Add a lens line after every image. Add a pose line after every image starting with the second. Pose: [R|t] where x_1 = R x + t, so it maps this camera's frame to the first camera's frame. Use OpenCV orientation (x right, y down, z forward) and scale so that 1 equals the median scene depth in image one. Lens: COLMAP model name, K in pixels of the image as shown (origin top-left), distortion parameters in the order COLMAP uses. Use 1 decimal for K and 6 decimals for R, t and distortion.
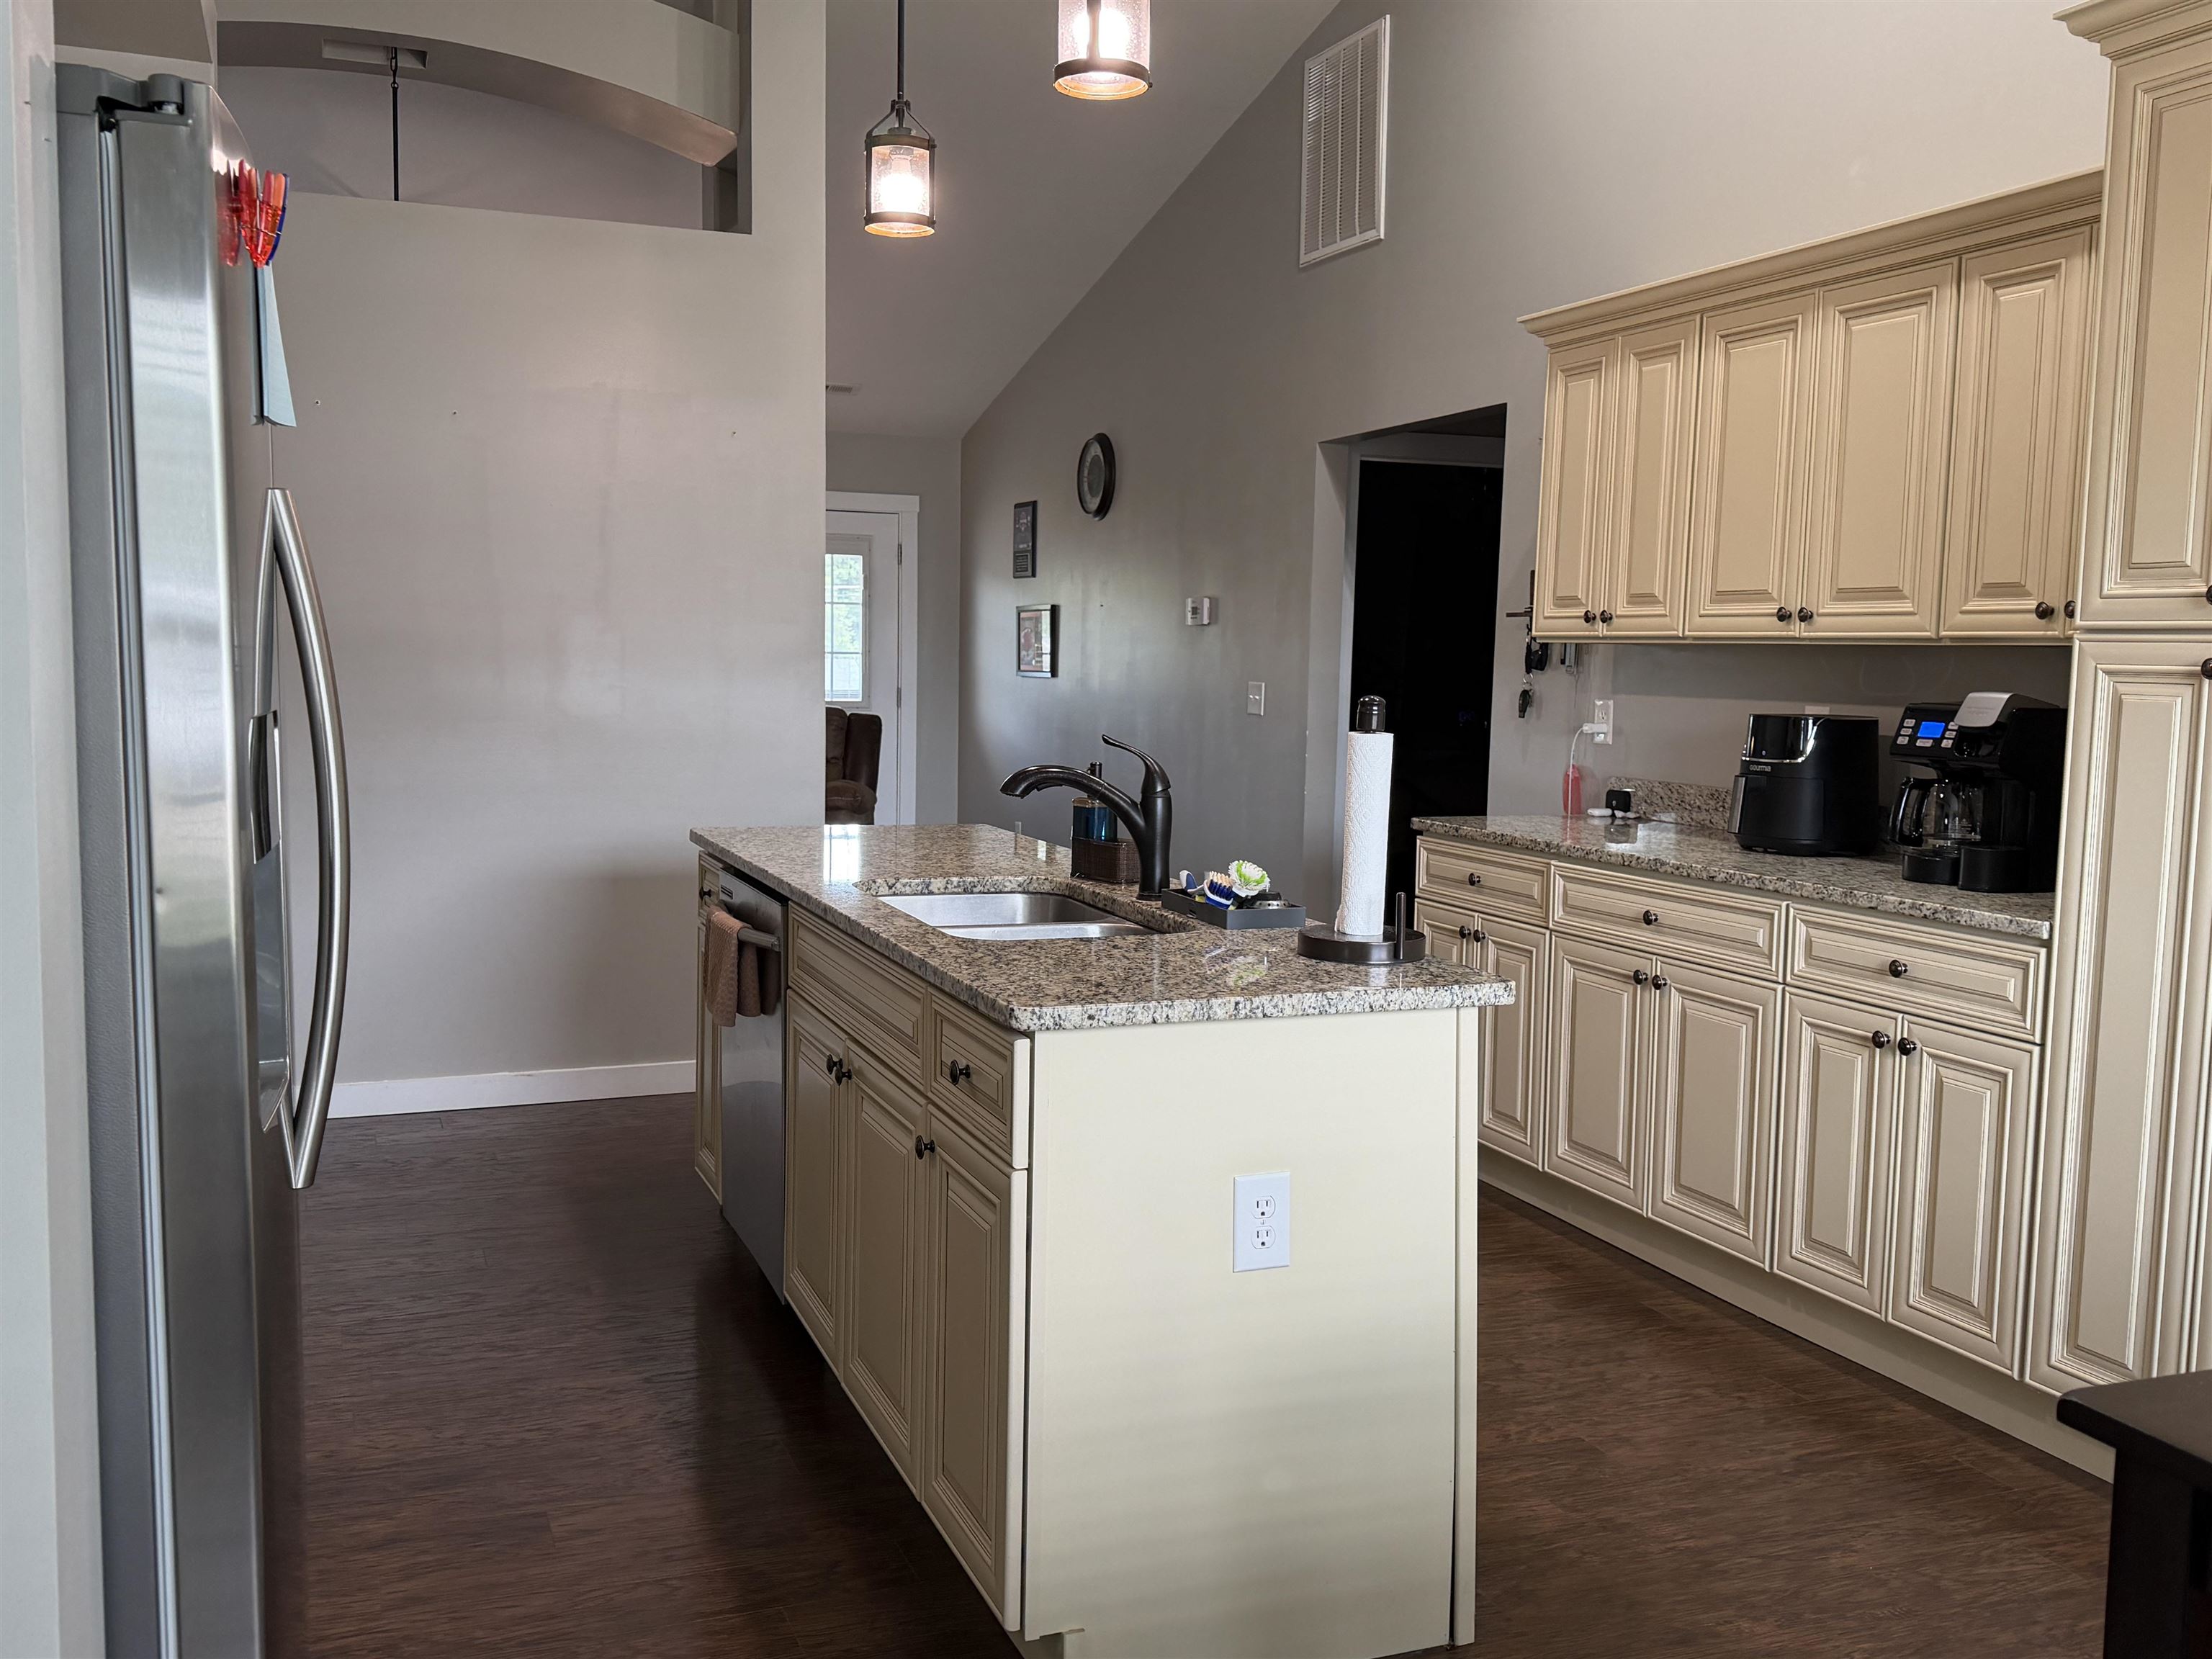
lens RADIAL K [[1921.3, 0, 1105.9], [0, 1921.3, 833.7], [0, 0, 1]] dist [0.086525, -0.000919]
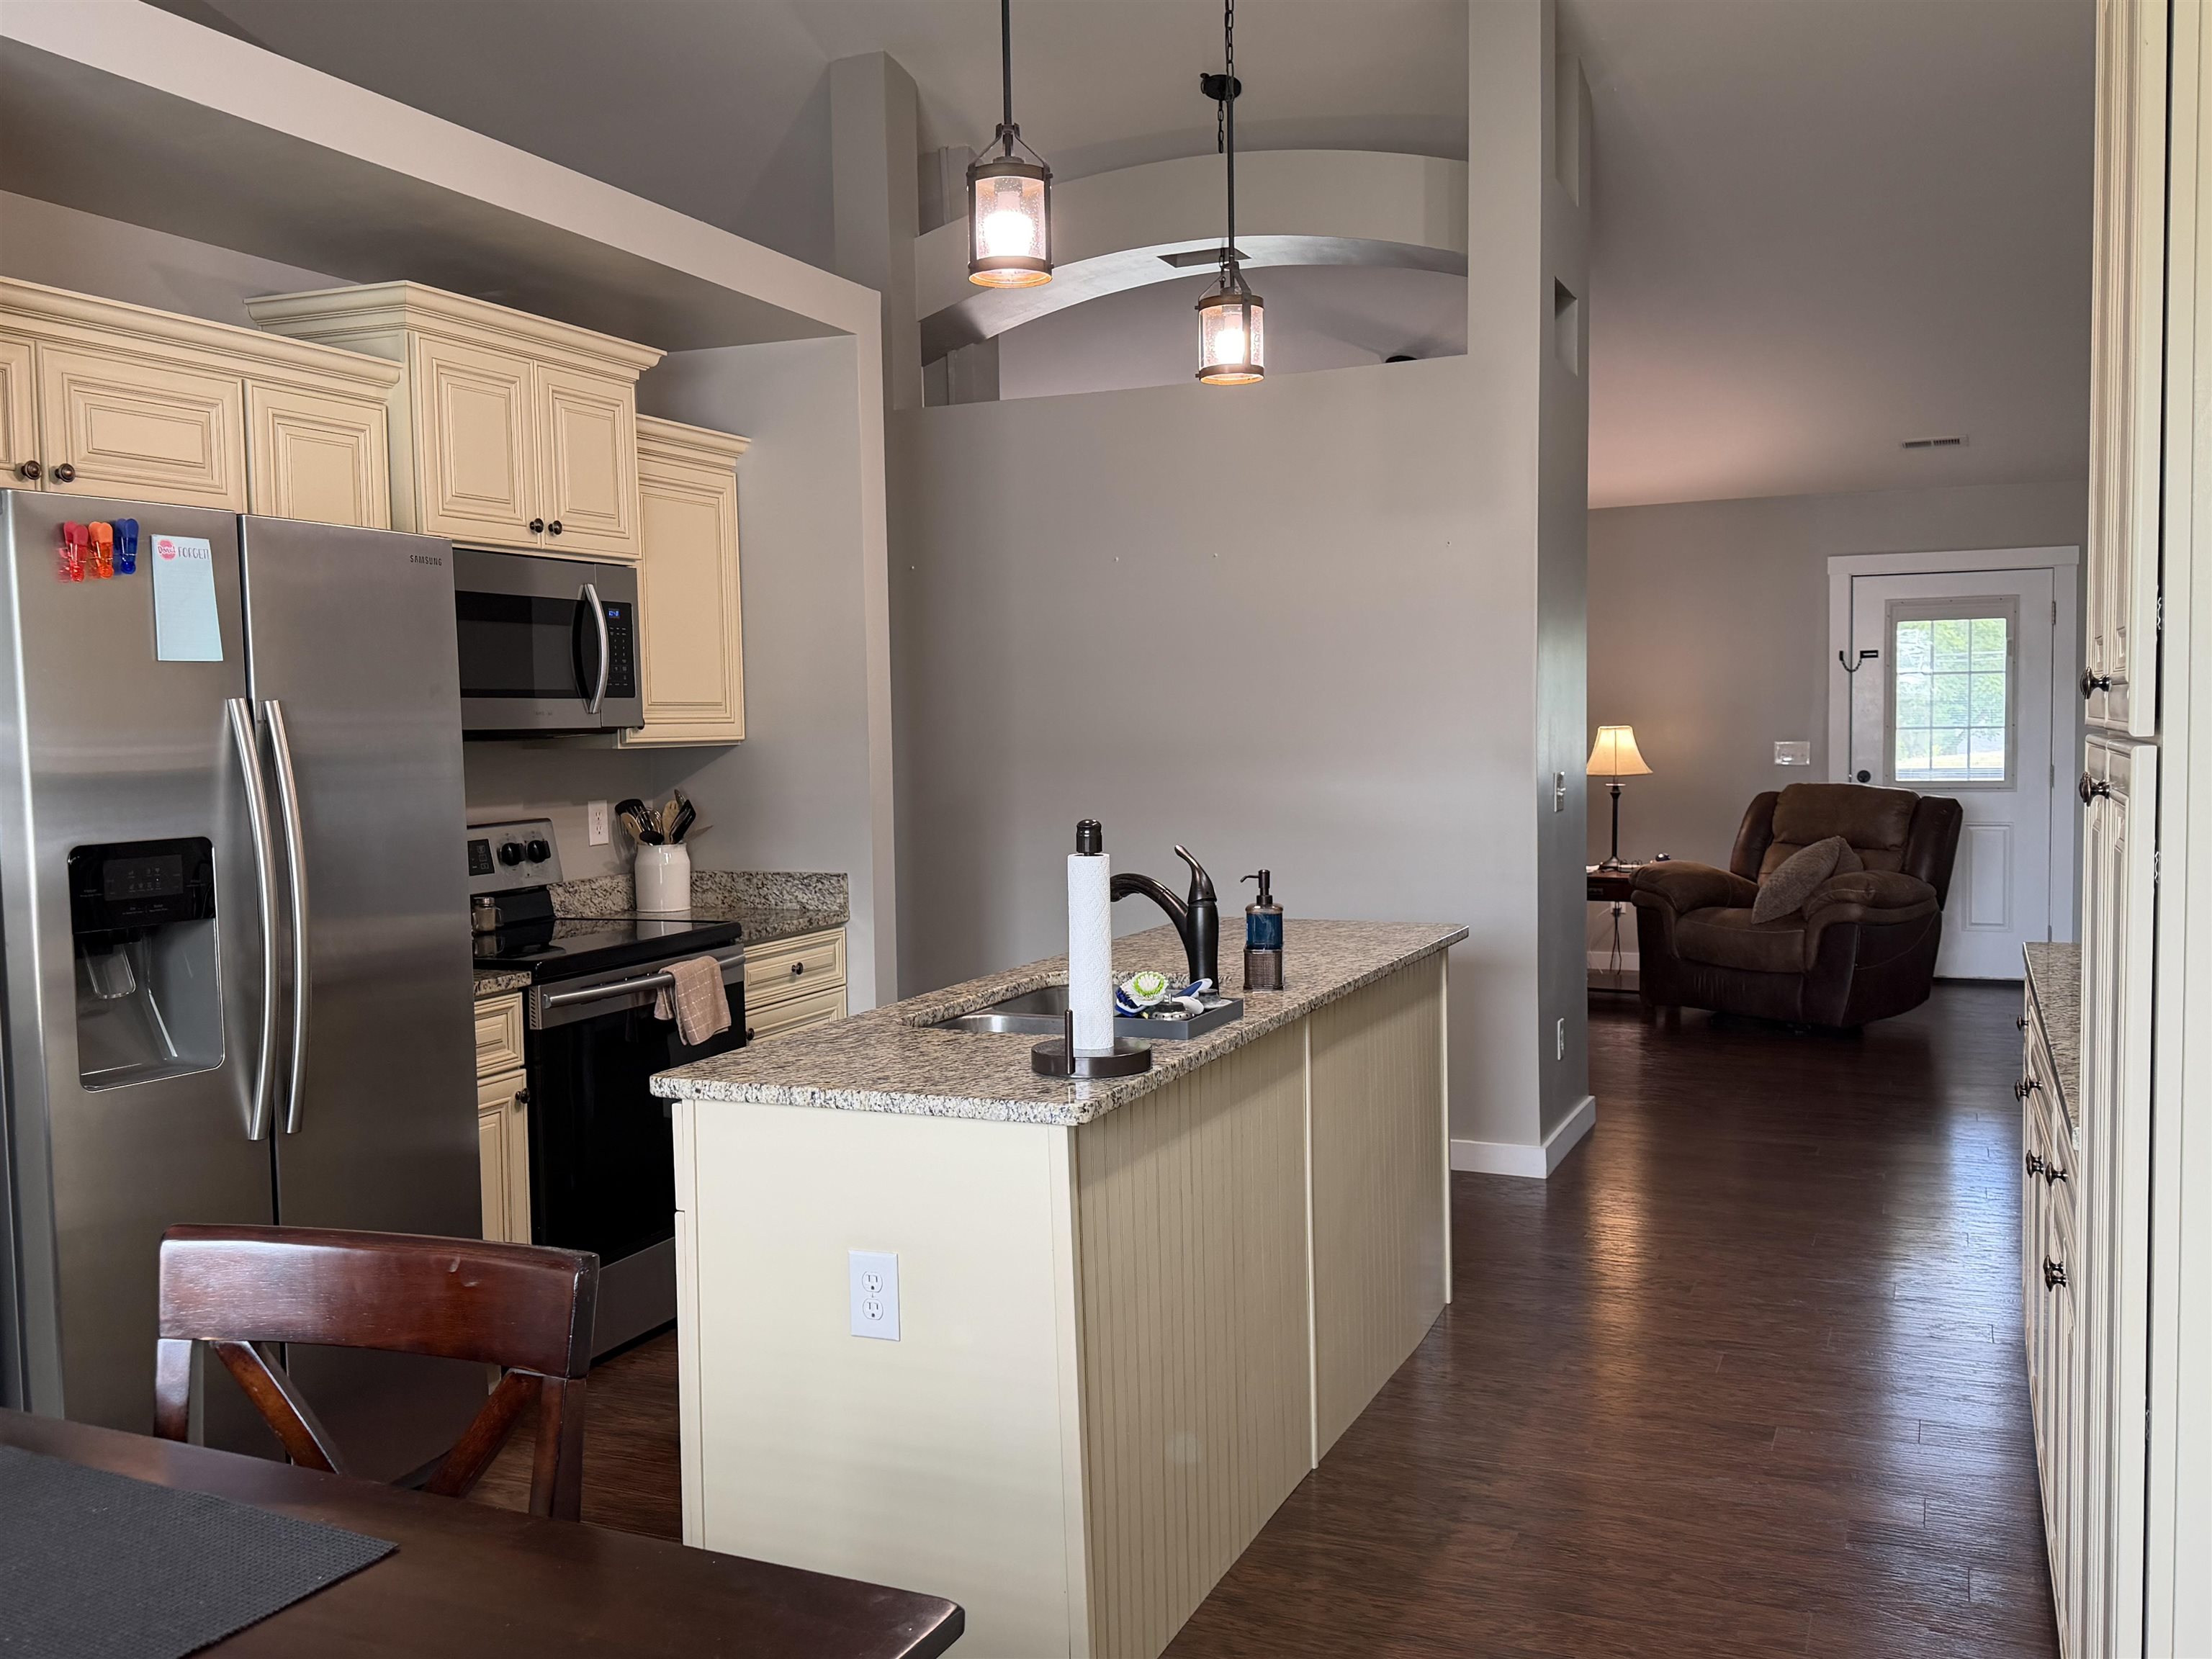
lens RADIAL K [[1921.3, 0, 1106.4], [0, 1921.3, 833.2], [0, 0, 1]] dist [0.086525, -0.000919]
pose [[0.695872, 0.007481, -0.718127, 0.985020], [-0.033293, 0.999207, -0.021852, -0.045675], [0.717394, 0.039114, 0.695569, 0.313856]]
